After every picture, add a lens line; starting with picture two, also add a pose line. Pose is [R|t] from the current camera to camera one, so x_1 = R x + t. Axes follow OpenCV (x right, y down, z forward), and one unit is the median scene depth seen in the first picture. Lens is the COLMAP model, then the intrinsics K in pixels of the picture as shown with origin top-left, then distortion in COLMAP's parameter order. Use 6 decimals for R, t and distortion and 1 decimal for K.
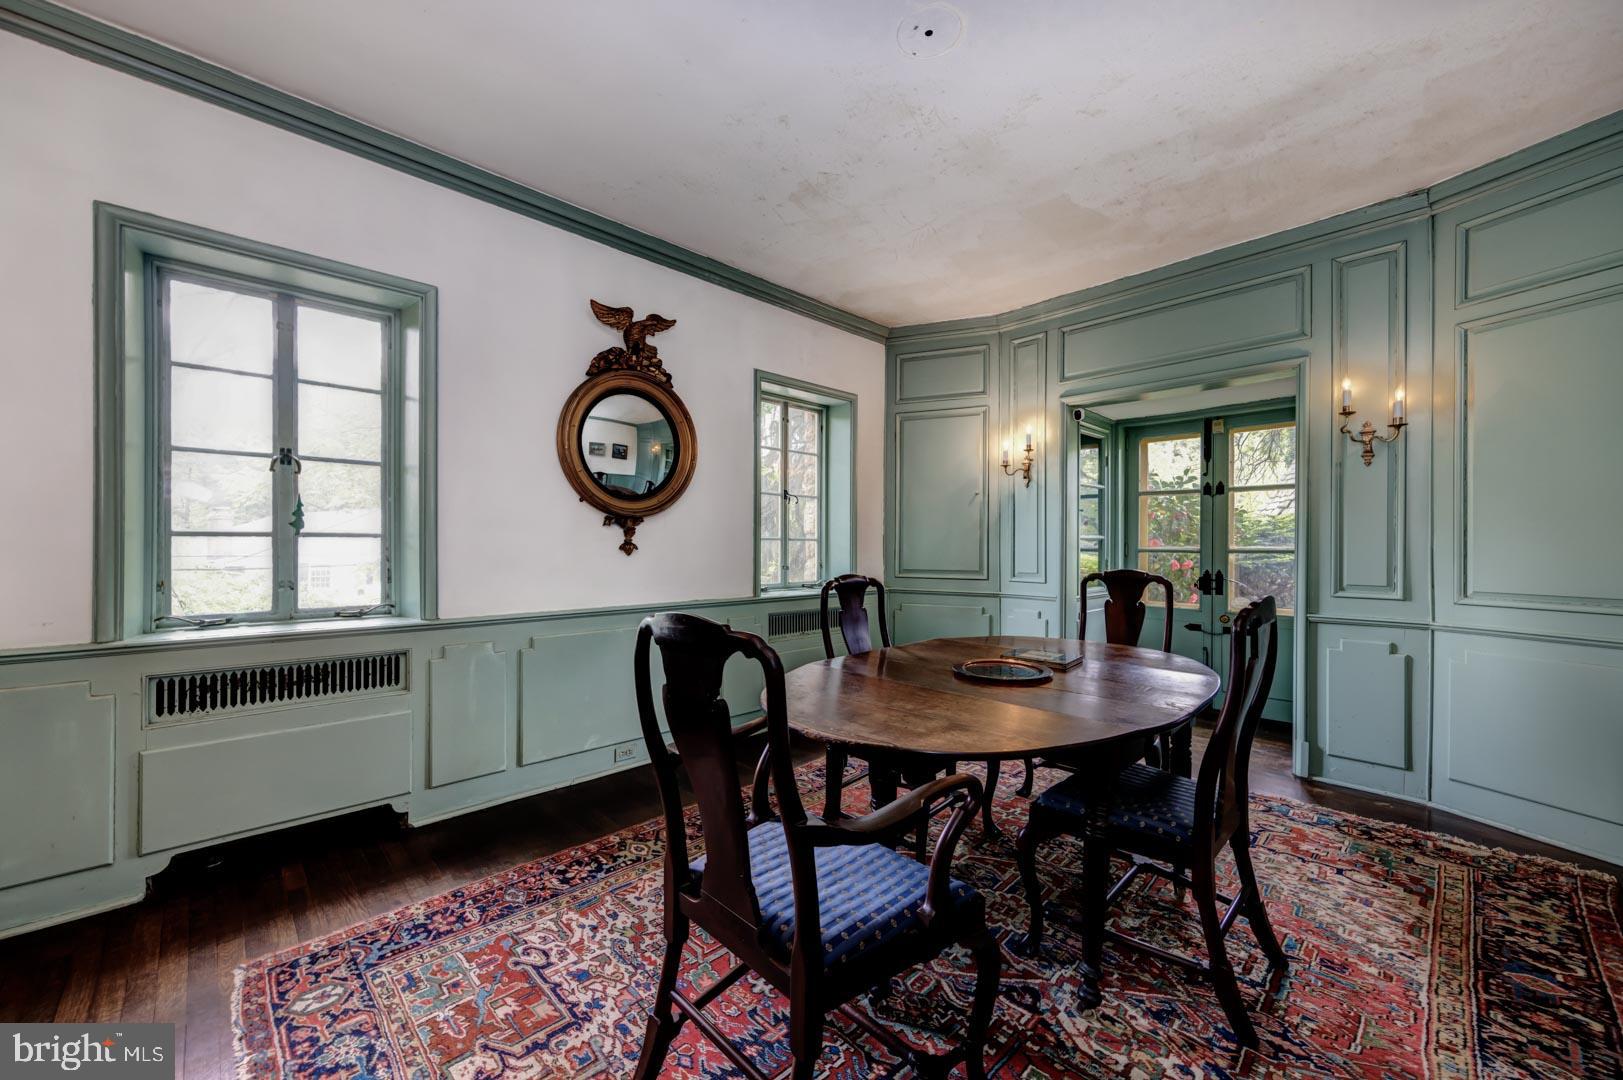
lens RADIAL K [[623.4, 0, 812.7], [0, 623.4, 545.1], [0, 0, 1]] dist [0.001782, 0.000208]
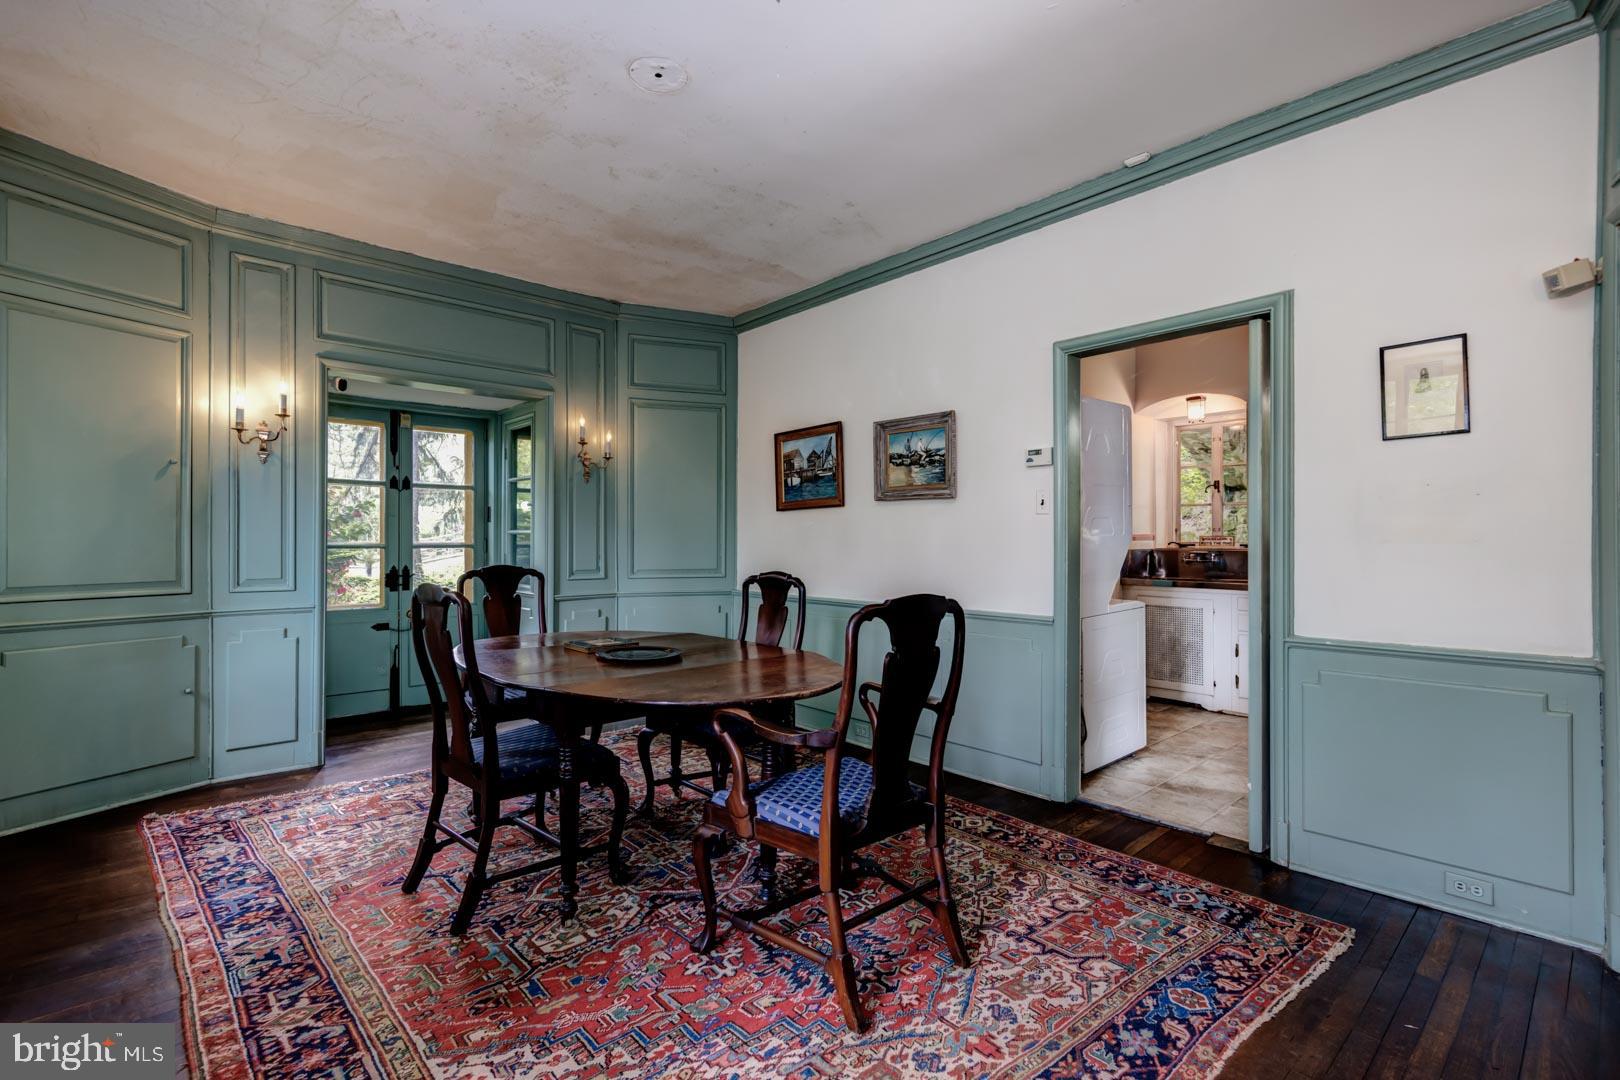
lens RADIAL K [[743.4, 0, 811.0], [0, 743.4, 537.3], [0, 0, 1]] dist [0.000433, -0.000121]
pose [[0.024622, -0.001159, 0.999696, -0.540719], [-0.001599, 0.999998, 0.001198, -0.007215], [-0.999696, -0.001628, 0.024620, 0.341184]]
